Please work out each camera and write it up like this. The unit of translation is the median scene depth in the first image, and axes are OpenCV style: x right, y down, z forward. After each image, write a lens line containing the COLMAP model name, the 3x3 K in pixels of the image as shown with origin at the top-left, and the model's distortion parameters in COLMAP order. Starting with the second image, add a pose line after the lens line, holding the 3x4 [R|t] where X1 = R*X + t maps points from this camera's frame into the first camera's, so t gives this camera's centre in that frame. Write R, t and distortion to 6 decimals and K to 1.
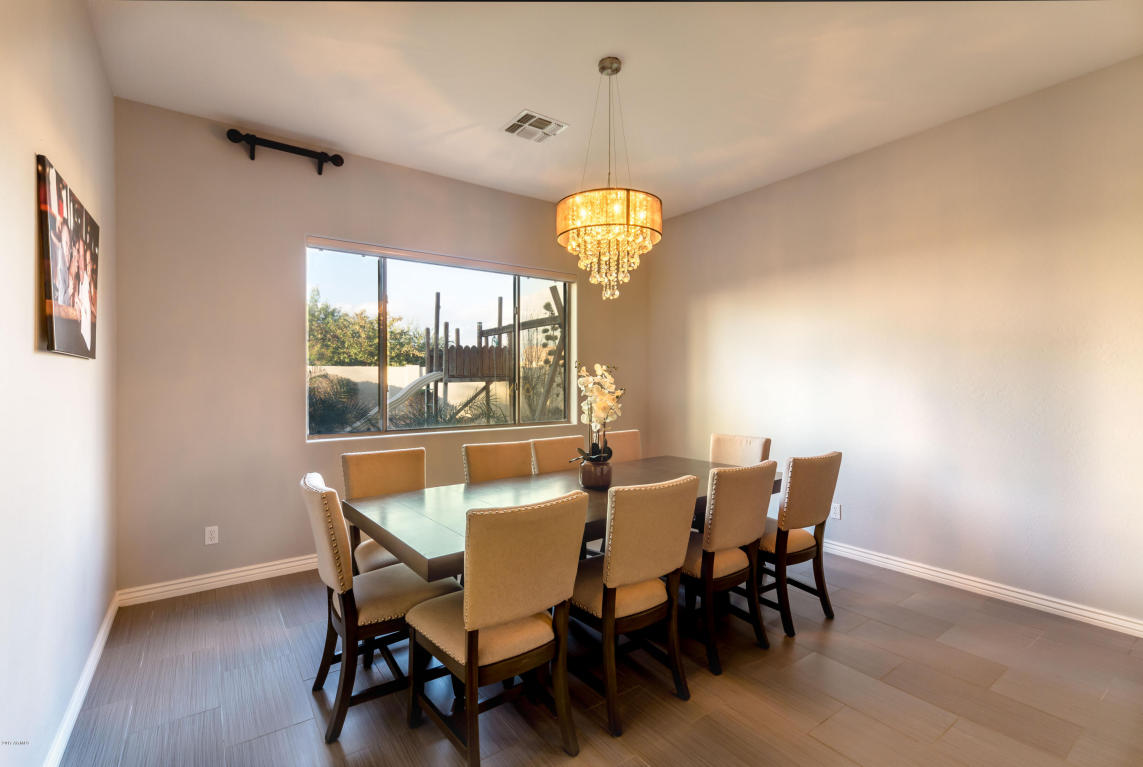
lens RADIAL K [[509.0, 0, 571.5], [0, 509.0, 383.5], [0, 0, 1]] dist [-0.000503, -0.000014]
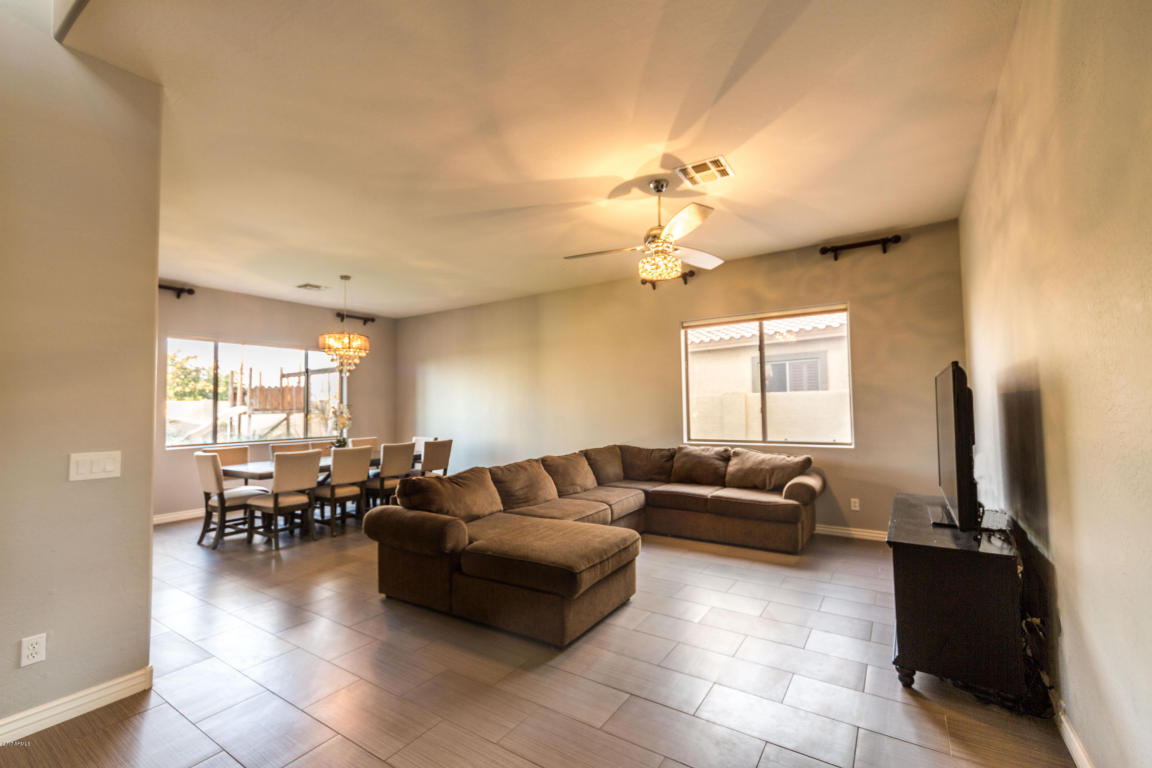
lens RADIAL K [[488.0, 0, 576.0], [0, 488.0, 384.0], [0, 0, 1]] dist [0.001334, 0.000046]
pose [[0.934456, 0.001227, 0.356076, 0.087436], [0.019195, 0.998366, -0.053815, 0.002825], [-0.355560, 0.057122, 0.932906, -0.473617]]
